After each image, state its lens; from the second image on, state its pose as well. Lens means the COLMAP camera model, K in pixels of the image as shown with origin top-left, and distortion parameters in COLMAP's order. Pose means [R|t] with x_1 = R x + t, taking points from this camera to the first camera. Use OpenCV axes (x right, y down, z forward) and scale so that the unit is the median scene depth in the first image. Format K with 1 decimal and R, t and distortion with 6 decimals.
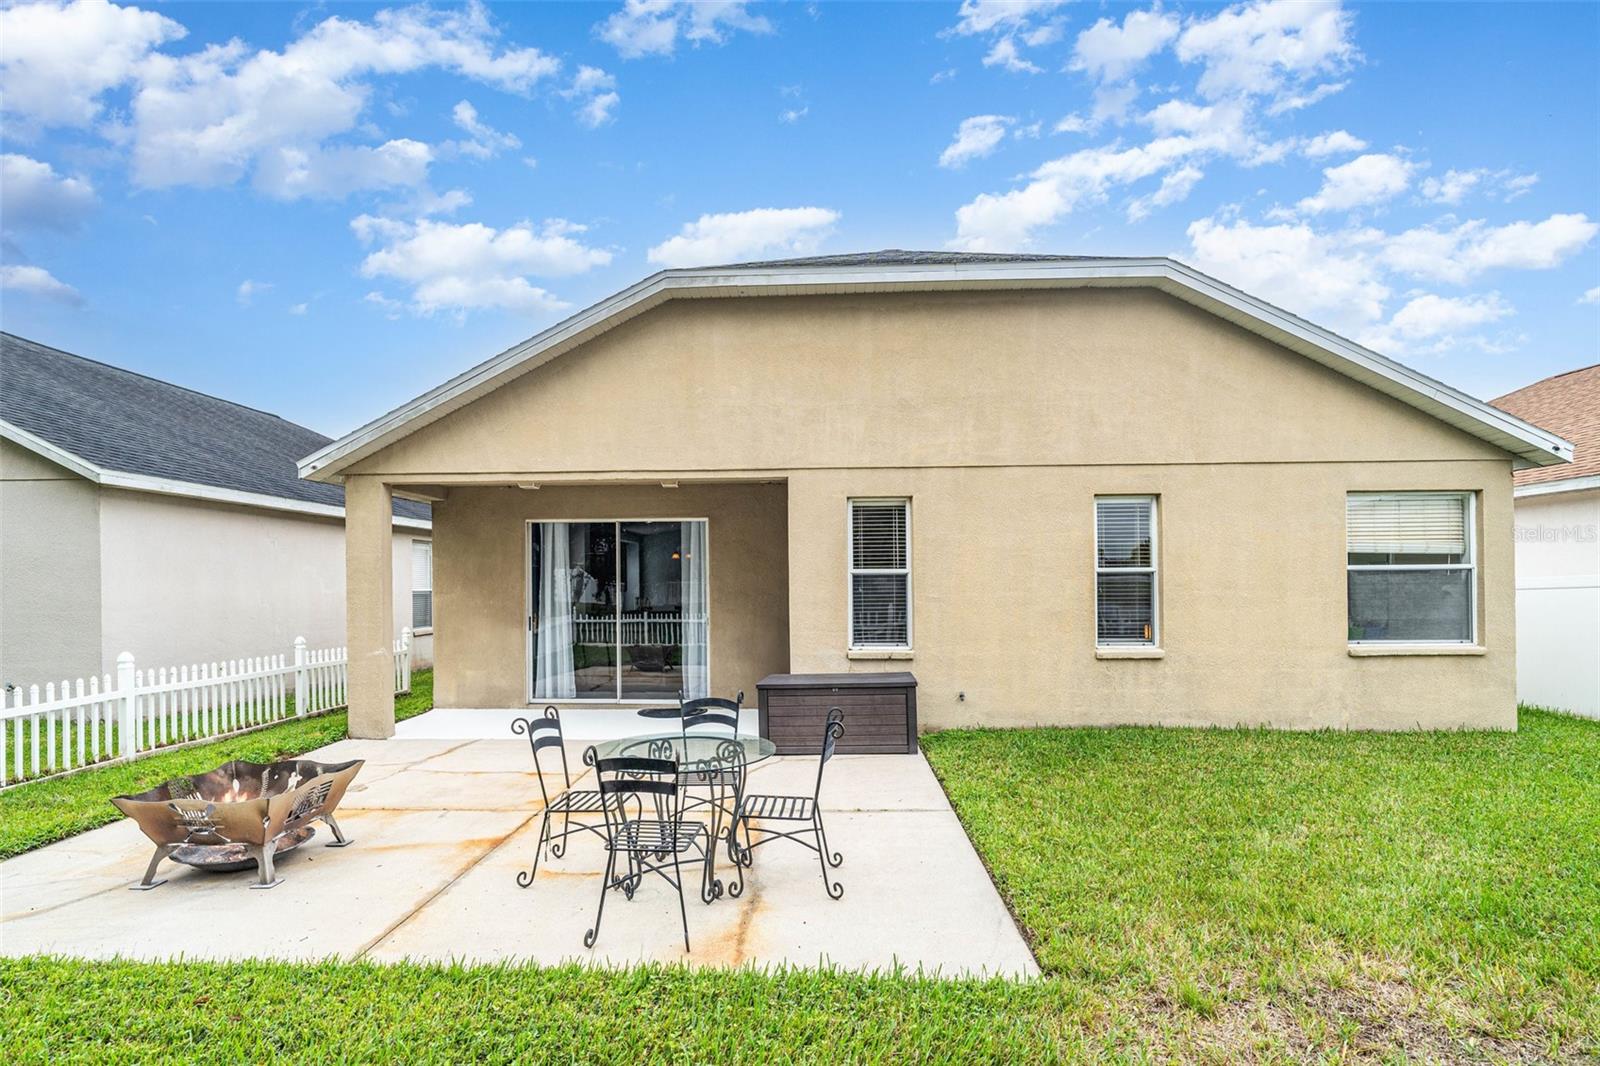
lens RADIAL K [[757.2, 0, 840.6], [0, 757.2, 578.4], [0, 0, 1]] dist [-0.004430, 0.000627]
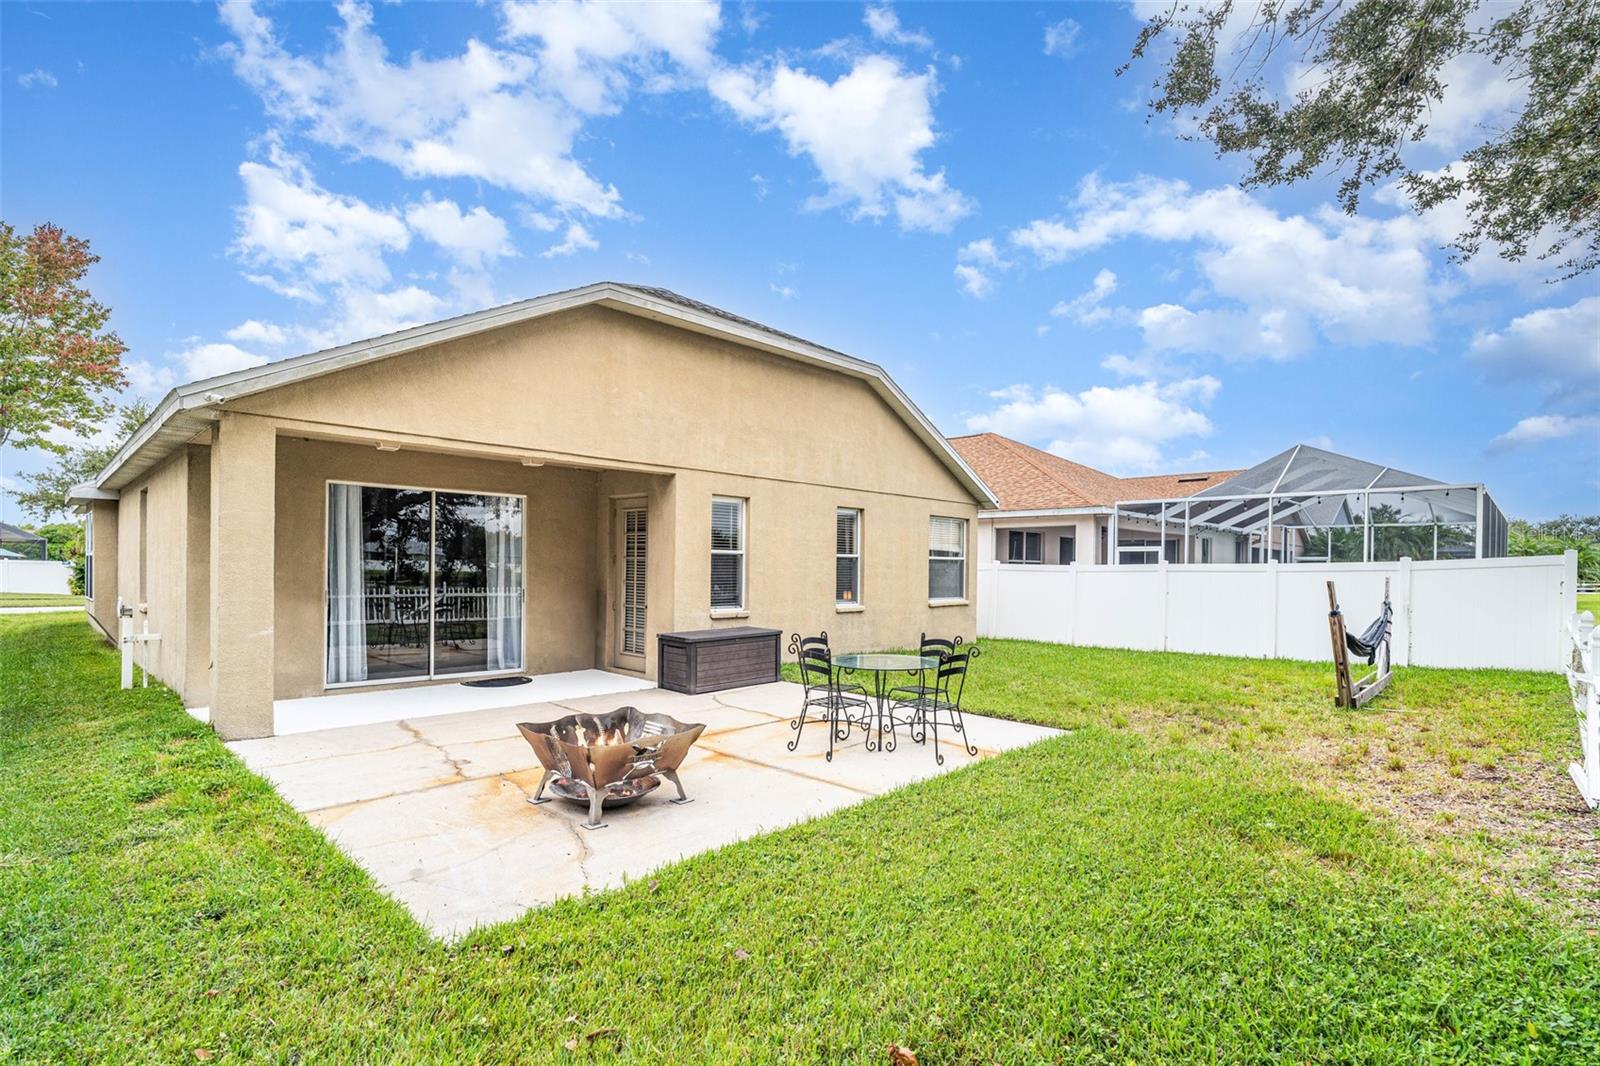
lens RADIAL K [[757.2, 0, 760.8], [0, 757.2, 571.3], [0, 0, 1]] dist [-0.004430, 0.000627]
pose [[0.691536, 0.010813, 0.722261, -0.868341], [-0.021099, 0.999764, 0.005234, 0.015934], [-0.722033, -0.018858, 0.691601, 0.040910]]
